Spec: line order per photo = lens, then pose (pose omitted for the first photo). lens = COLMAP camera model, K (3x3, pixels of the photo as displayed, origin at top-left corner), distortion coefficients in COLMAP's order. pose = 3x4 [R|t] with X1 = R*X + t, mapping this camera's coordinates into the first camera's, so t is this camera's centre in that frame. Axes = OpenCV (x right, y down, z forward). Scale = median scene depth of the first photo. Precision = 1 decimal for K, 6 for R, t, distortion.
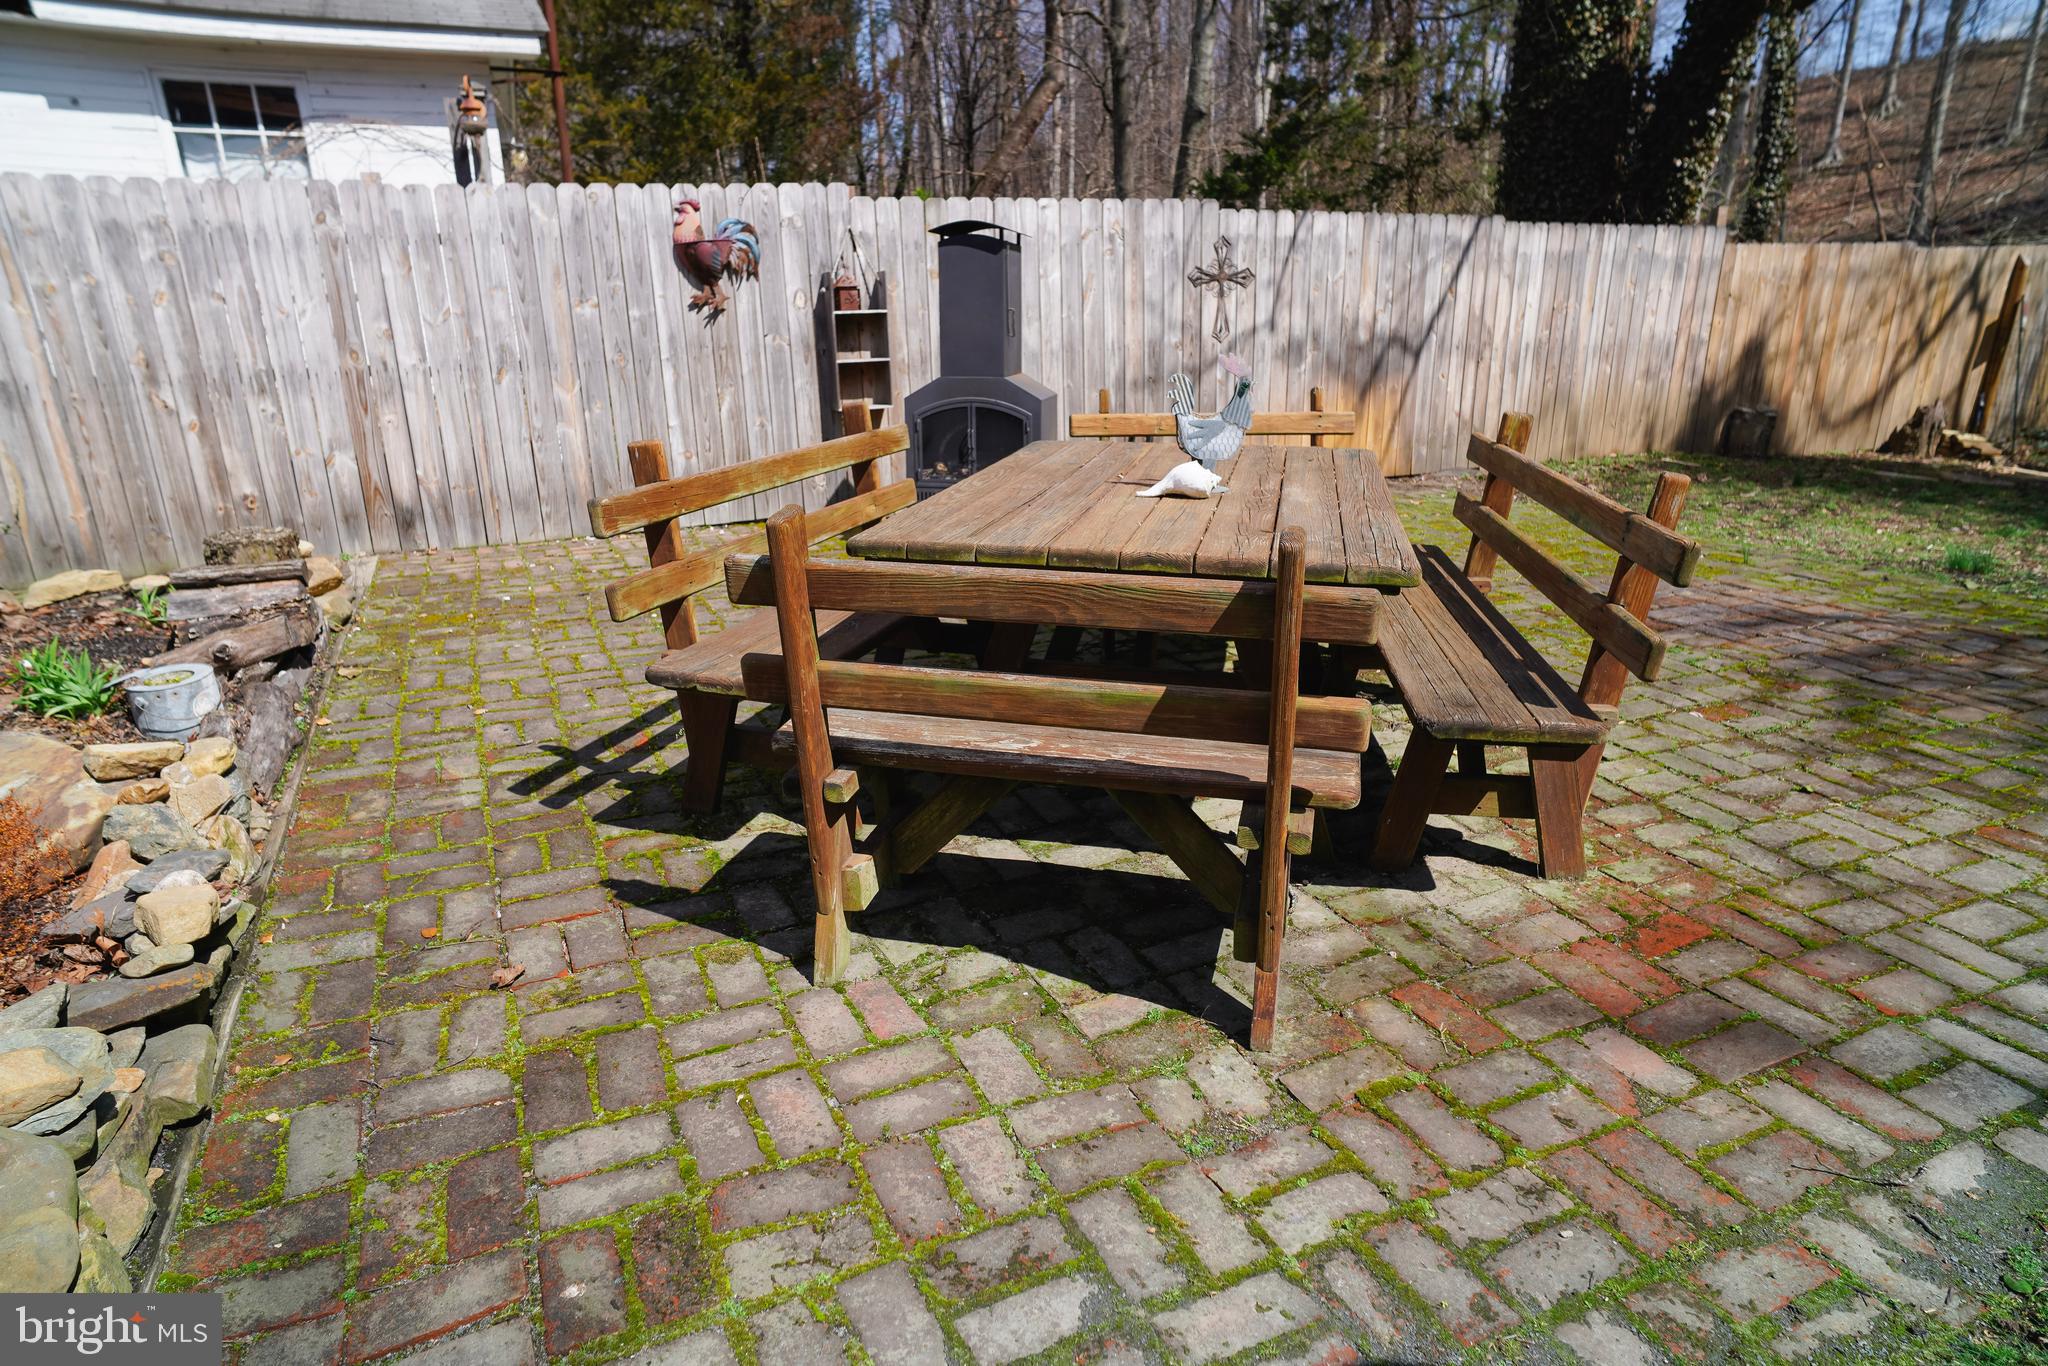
lens RADIAL K [[1206.4, 0, 1029.8], [0, 1206.4, 674.0], [0, 0, 1]] dist [-0.064719, 0.048096]
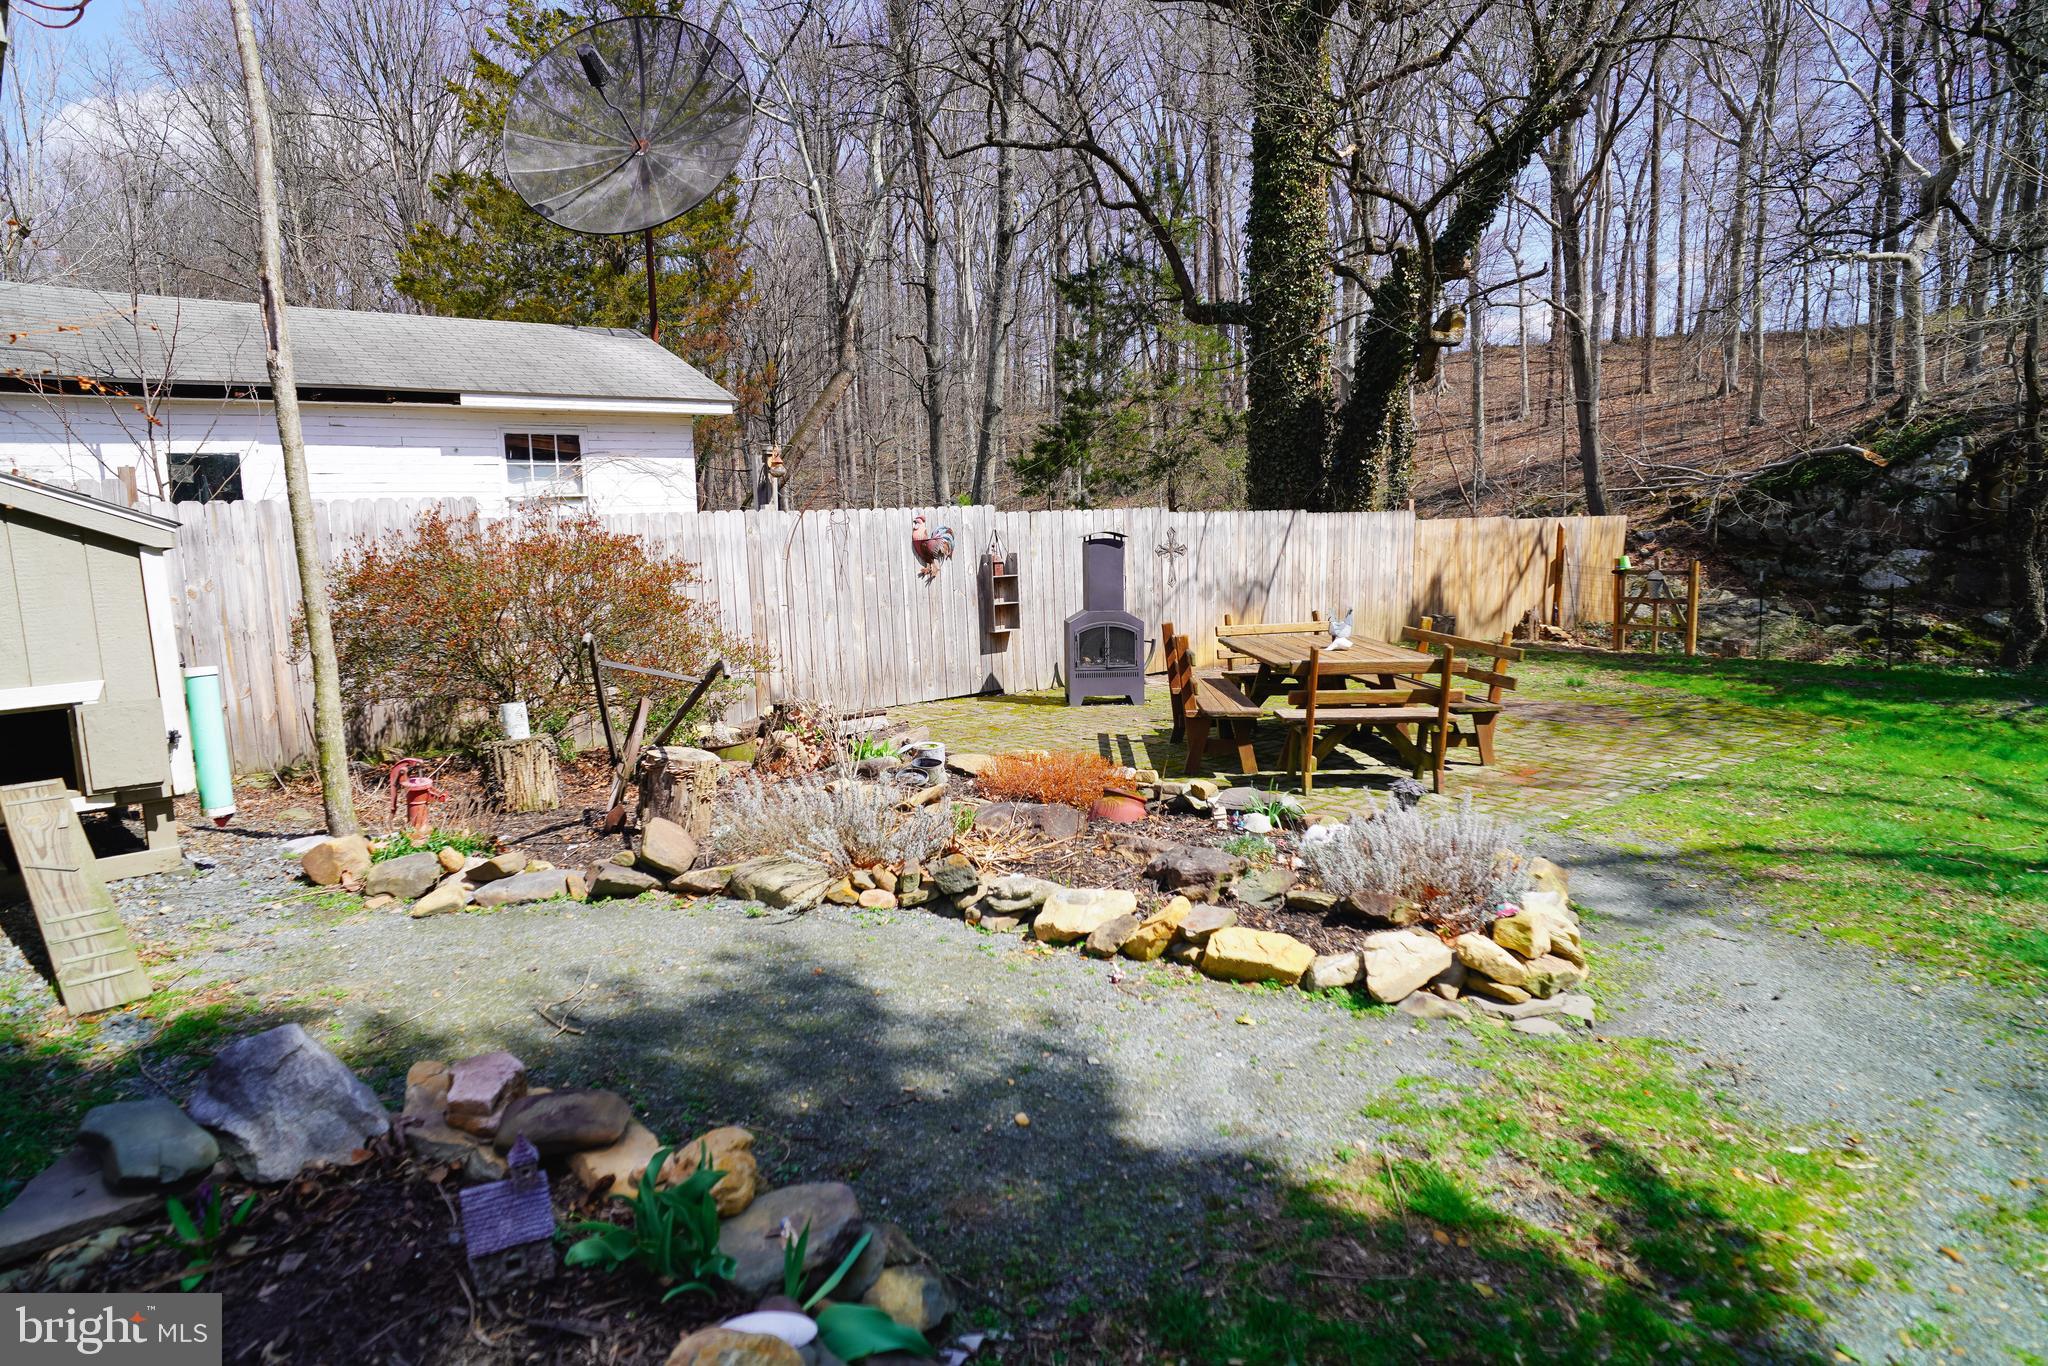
lens RADIAL K [[1206.4, 0, 1019.7], [0, 1206.4, 688.2], [0, 0, 1]] dist [-0.064719, 0.048096]
pose [[0.966120, -0.043784, 0.254352, -0.396028], [0.087615, 0.982621, -0.163647, 0.100168], [-0.242767, 0.180388, 0.953165, -0.442831]]
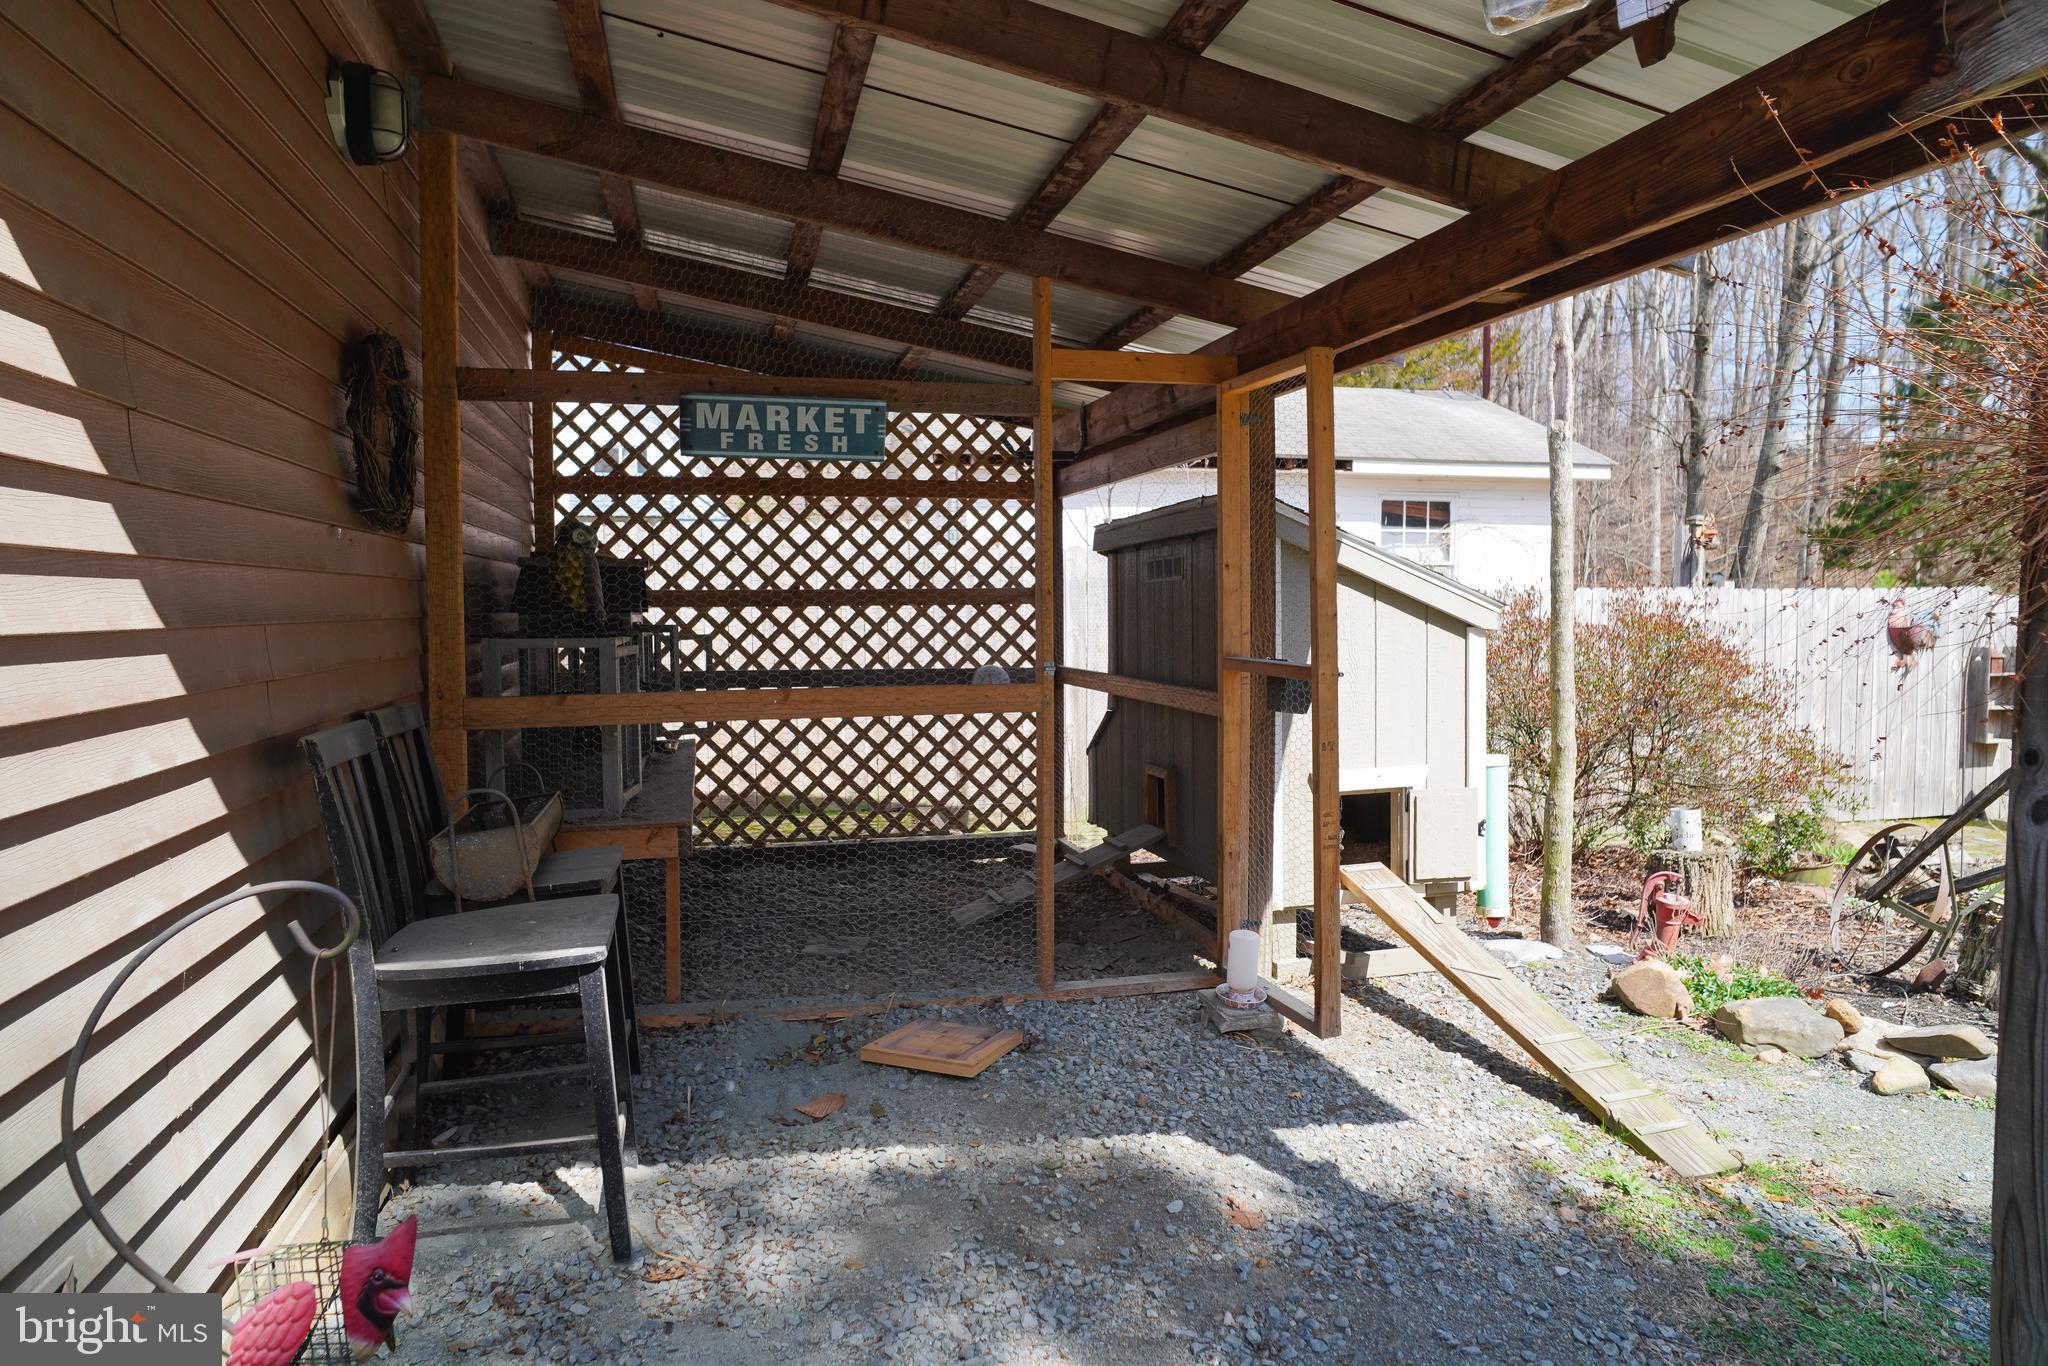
lens RADIAL K [[1206.4, 0, 1019.0], [0, 1206.4, 692.7], [0, 0, 1]] dist [-0.064719, 0.048096]
pose [[0.974696, 0.033873, -0.220953, -0.665732], [-0.081440, 0.974327, -0.209890, 0.071598], [0.208171, 0.222573, 0.952432, -0.384200]]
